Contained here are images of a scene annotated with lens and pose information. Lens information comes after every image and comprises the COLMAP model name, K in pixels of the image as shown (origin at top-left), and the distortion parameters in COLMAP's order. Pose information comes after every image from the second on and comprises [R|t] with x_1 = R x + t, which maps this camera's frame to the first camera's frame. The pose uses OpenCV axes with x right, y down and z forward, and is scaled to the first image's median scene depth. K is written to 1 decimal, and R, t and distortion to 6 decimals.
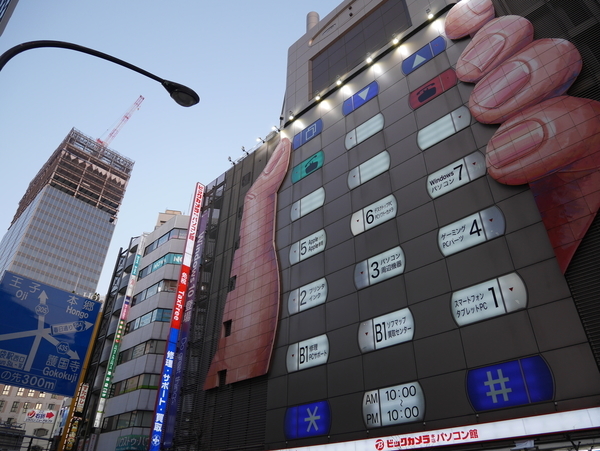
lens RADIAL K [[426.7, 0, 299.7], [0, 426.7, 225.0], [0, 0, 1]] dist [-0.041569, -0.000974]
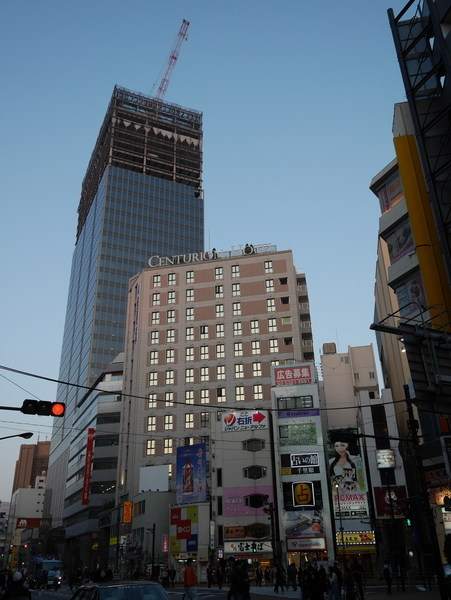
lens RADIAL K [[548.9, 0, 225.9], [0, 548.9, 299.9], [0, 0, 1]] dist [0.008912, 0.000000]
pose [[0.926156, -0.189266, -0.326211, -0.122164], [0.237358, 0.964689, 0.114181, 0.065842], [0.293081, -0.183178, 0.938376, 0.093426]]
